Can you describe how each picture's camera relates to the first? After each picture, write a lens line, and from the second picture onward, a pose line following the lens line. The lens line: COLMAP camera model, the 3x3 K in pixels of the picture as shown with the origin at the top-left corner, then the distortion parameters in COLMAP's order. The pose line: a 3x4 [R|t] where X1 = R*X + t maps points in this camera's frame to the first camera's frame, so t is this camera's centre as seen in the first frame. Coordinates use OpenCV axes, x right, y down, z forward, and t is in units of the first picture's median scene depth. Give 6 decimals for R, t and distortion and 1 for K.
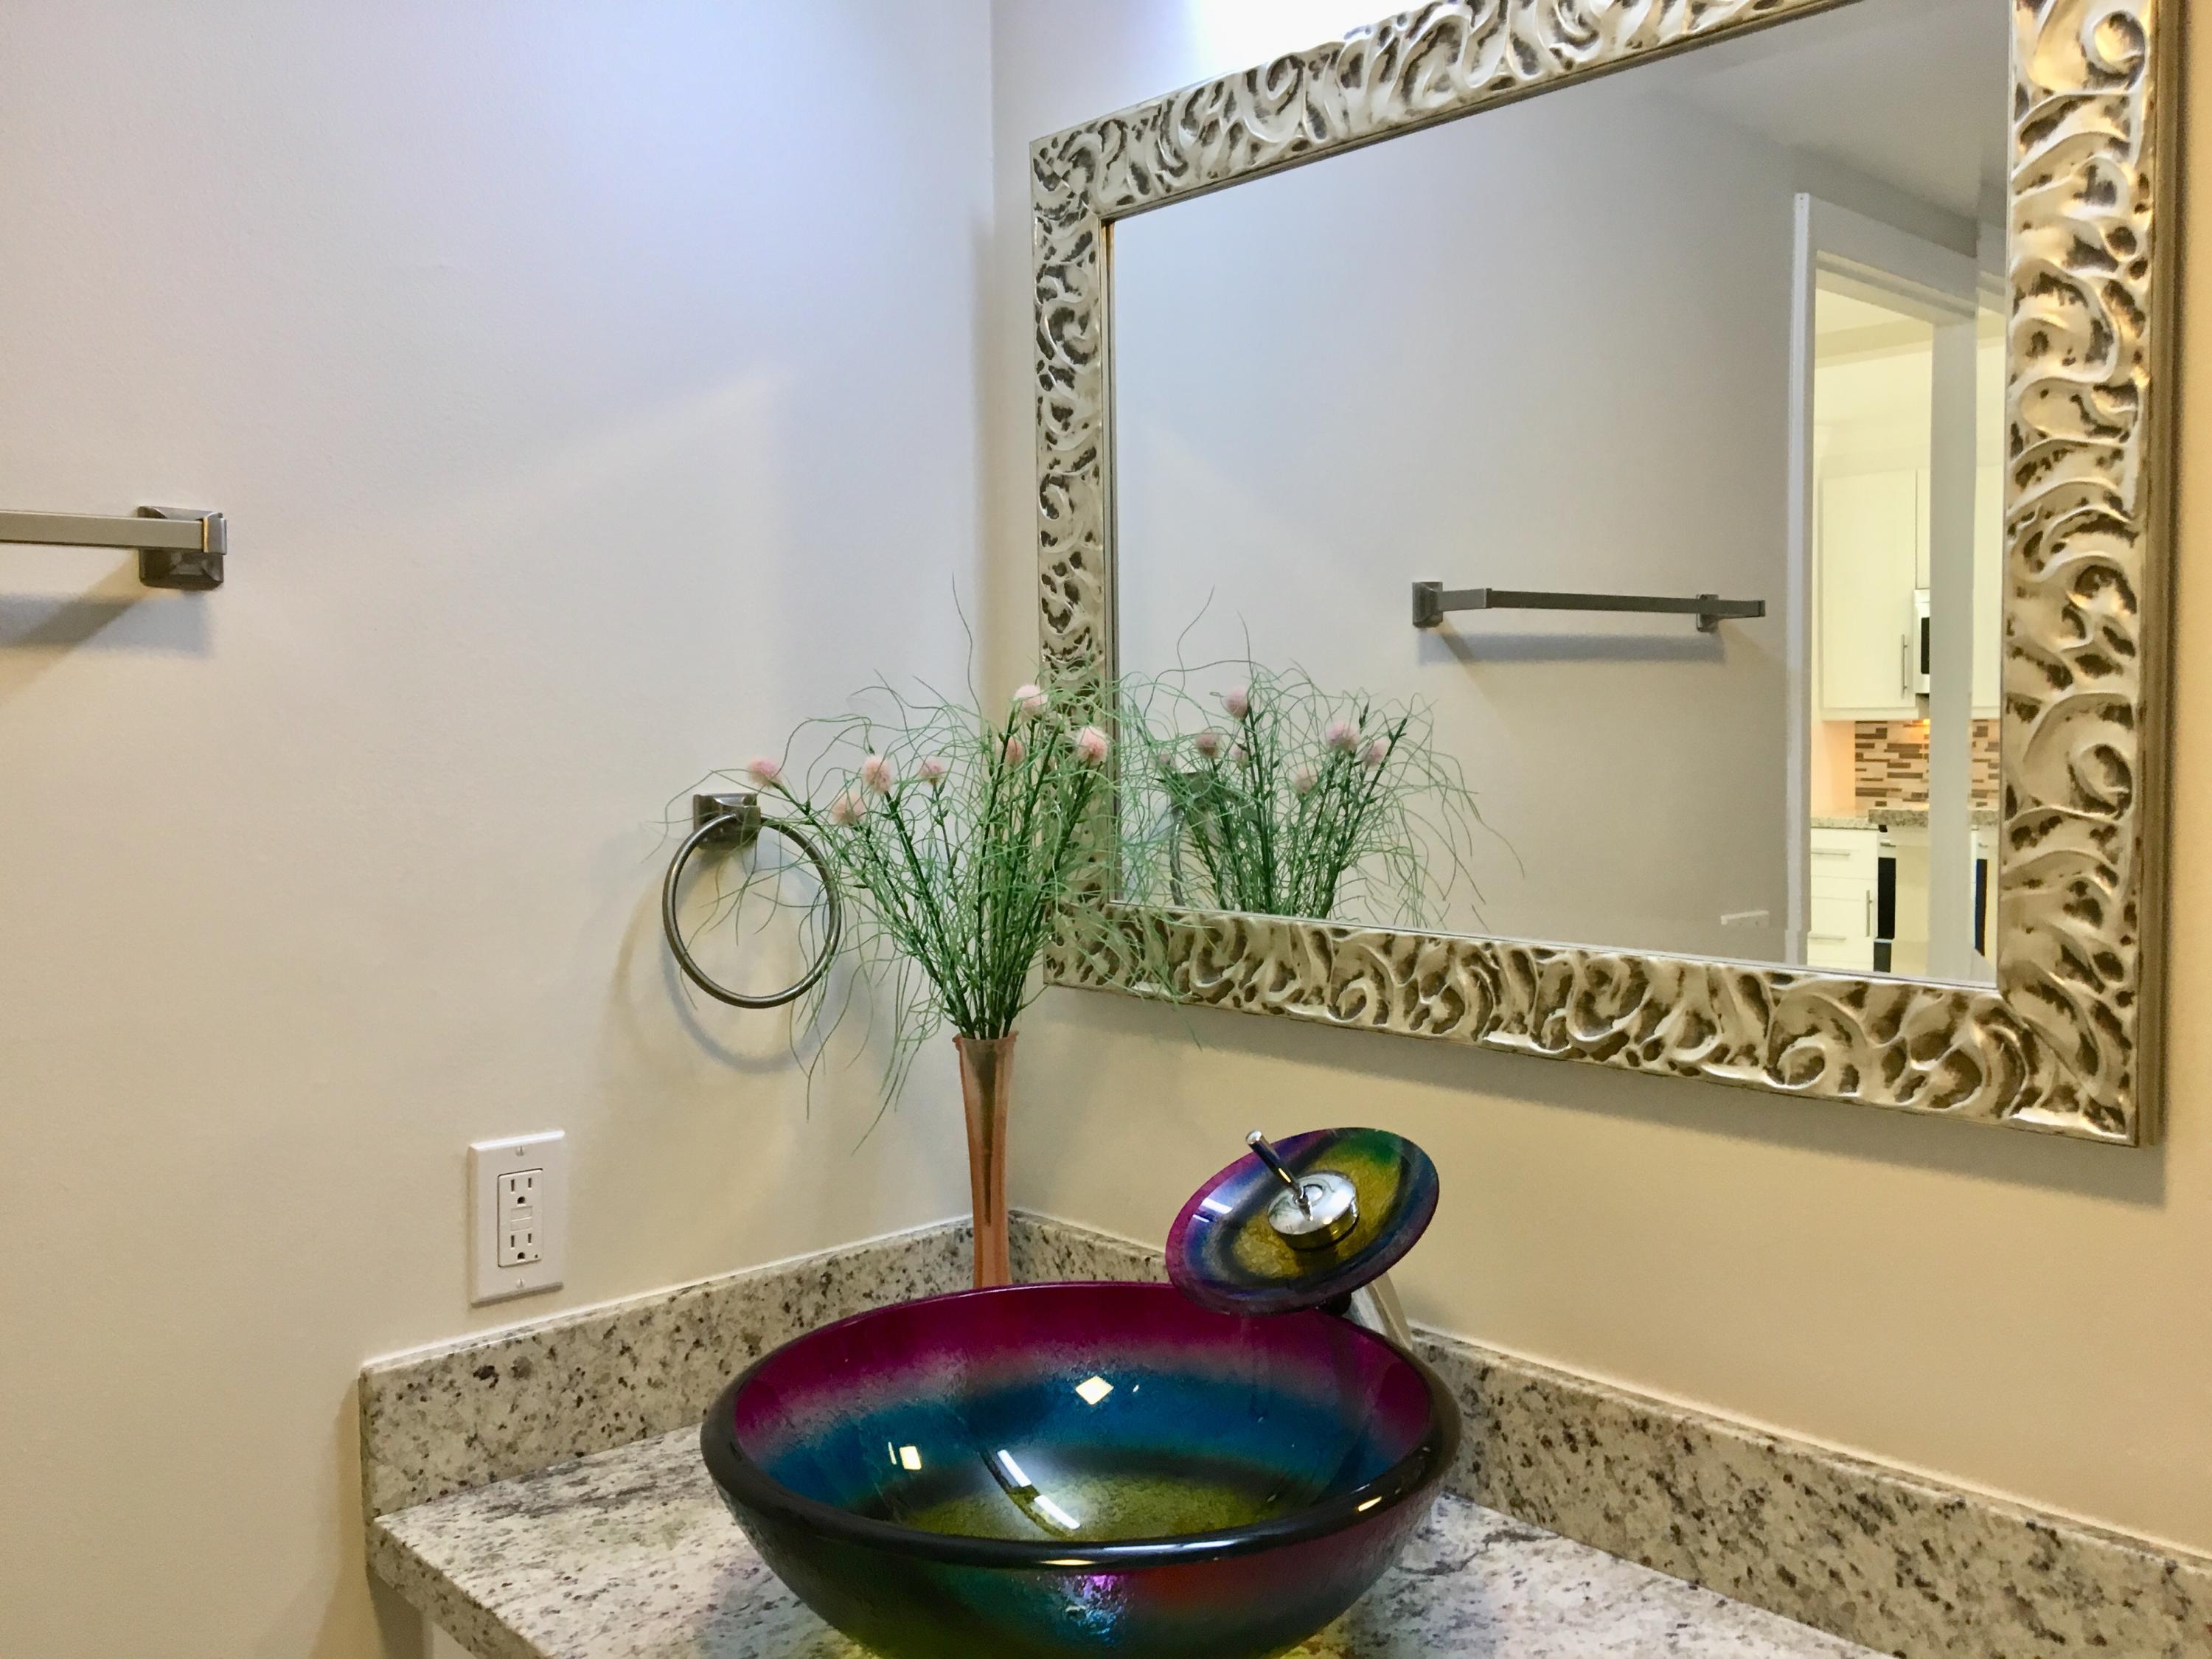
lens RADIAL K [[1846.5, 0, 1103.5], [0, 1846.5, 837.1], [0, 0, 1]] dist [0.080812, -0.106685]
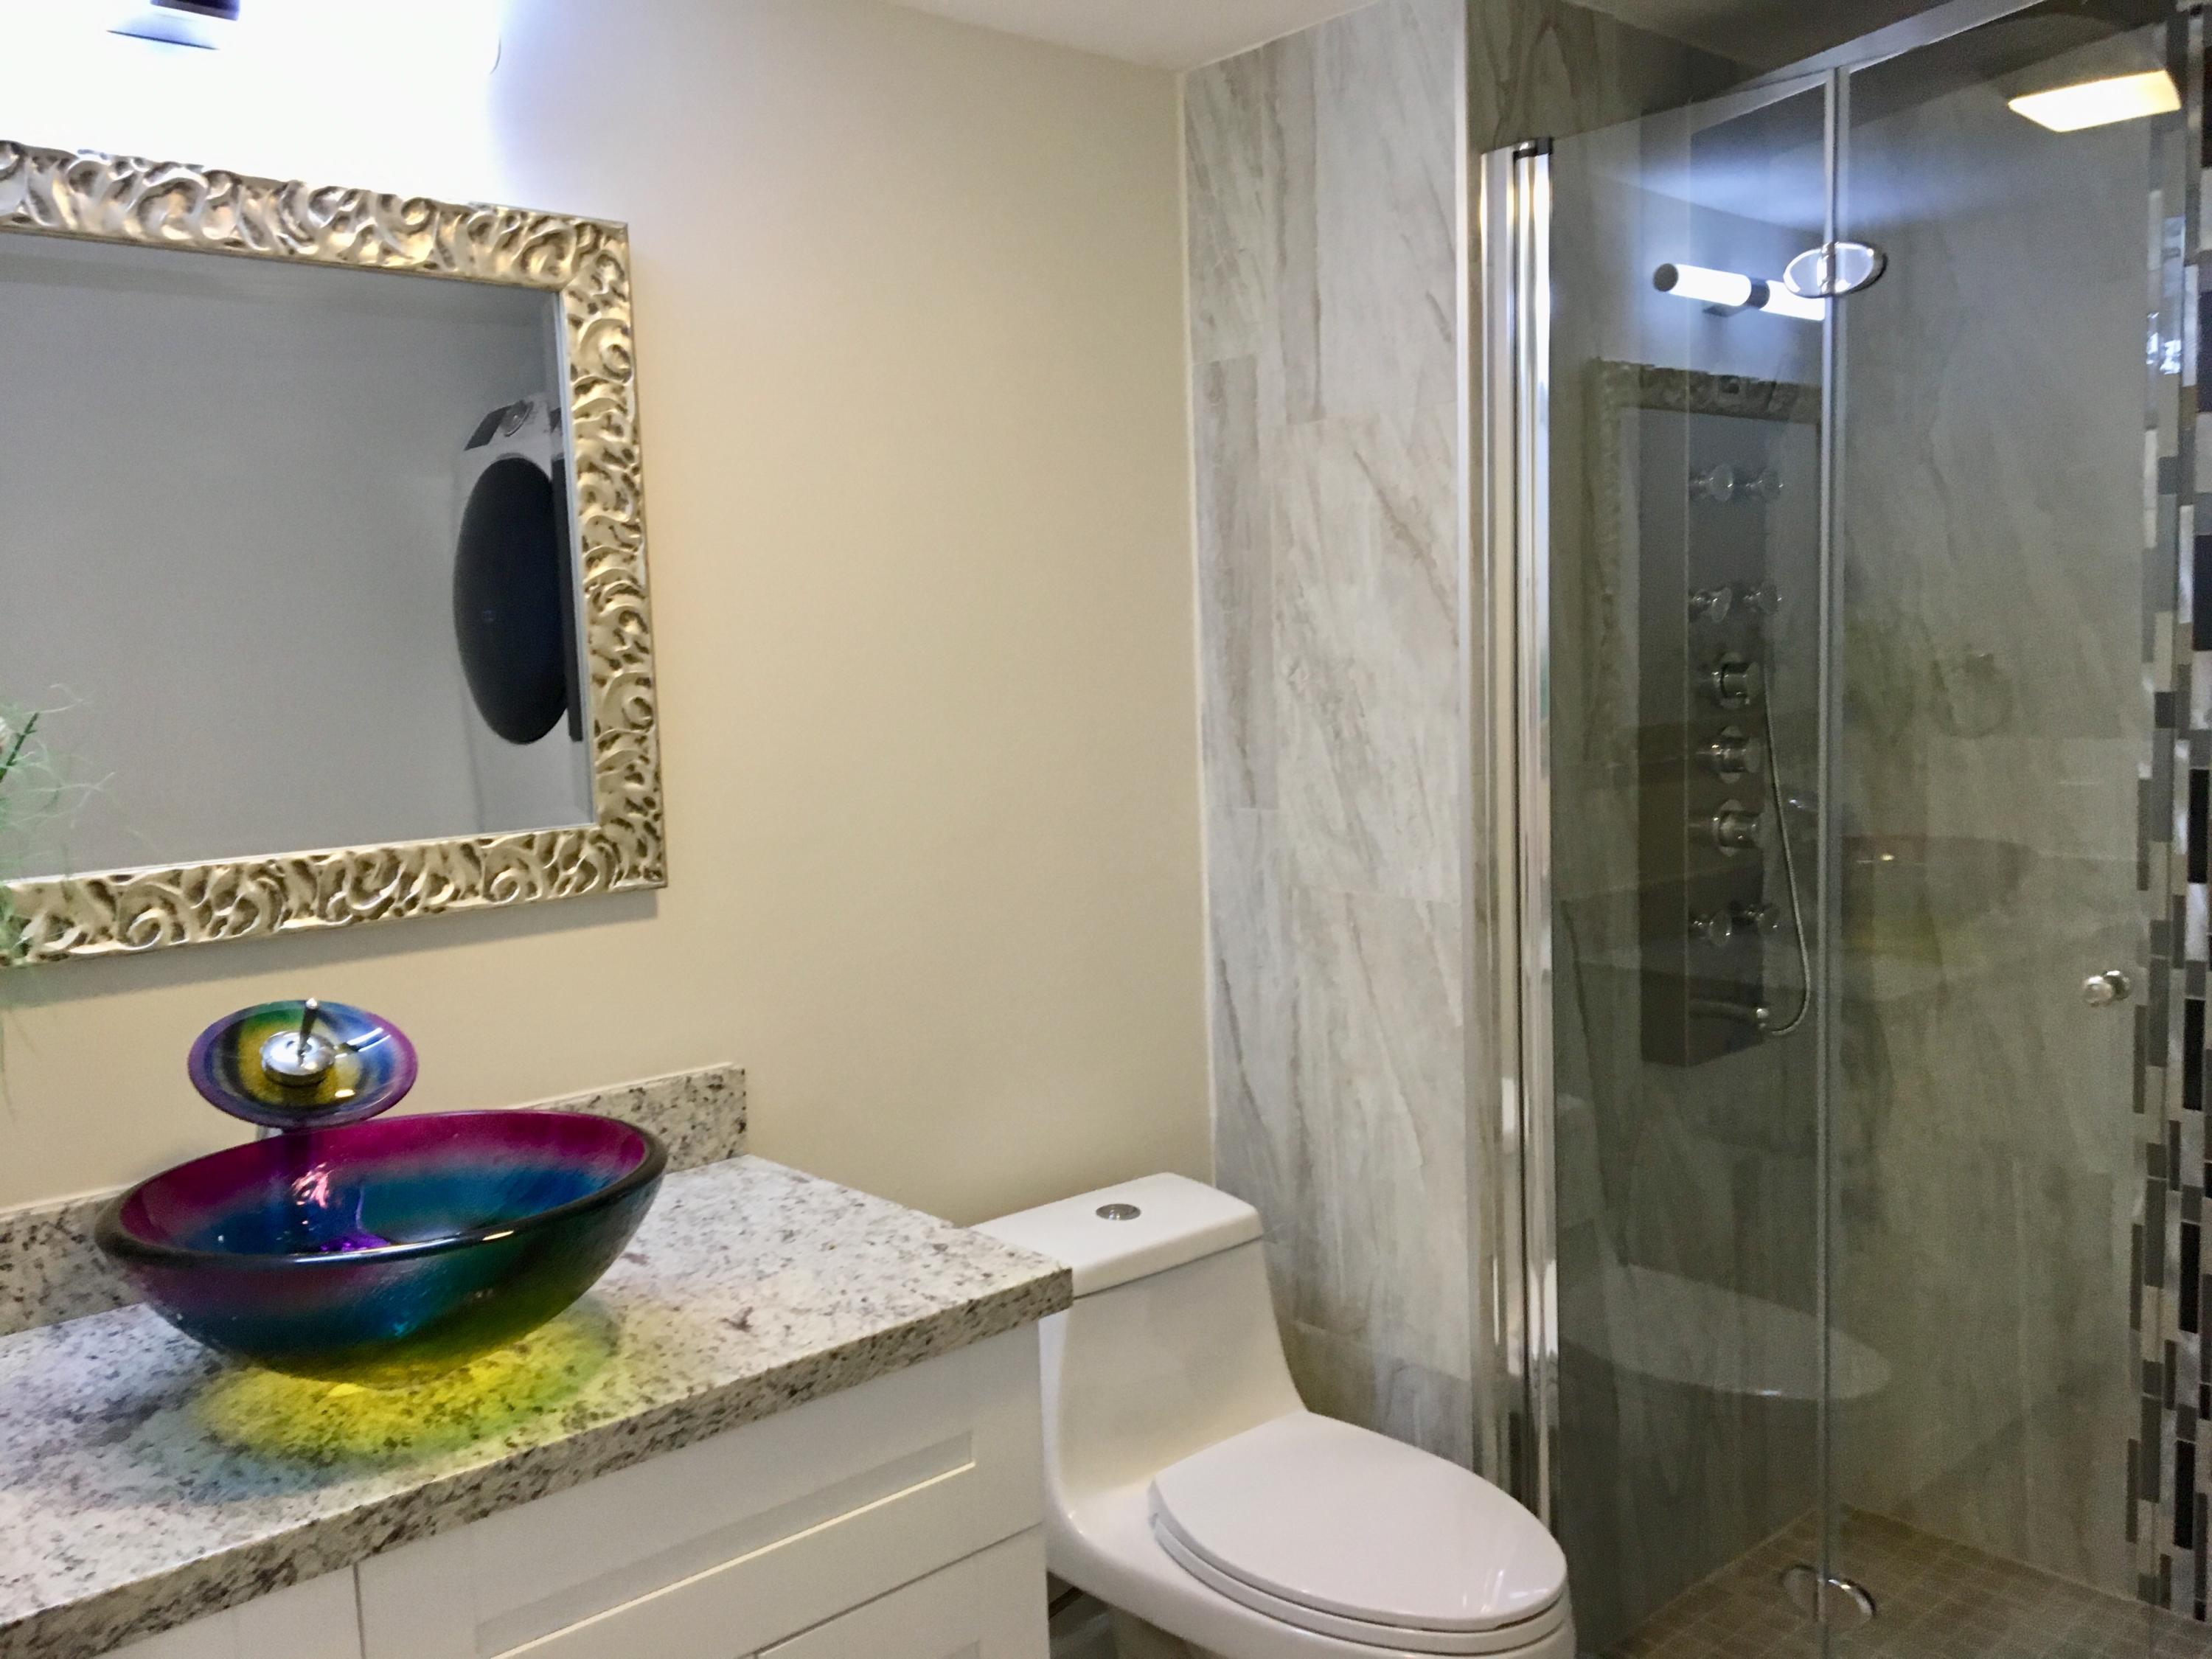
lens RADIAL K [[1846.5, 0, 1104.2], [0, 1846.5, 827.1], [0, 0, 1]] dist [0.080812, -0.106685]
pose [[0.016127, -0.092052, 0.995624, -1.288785], [0.096186, 0.991278, 0.090092, -0.035766], [-0.995233, 0.094312, 0.024840, 0.380367]]
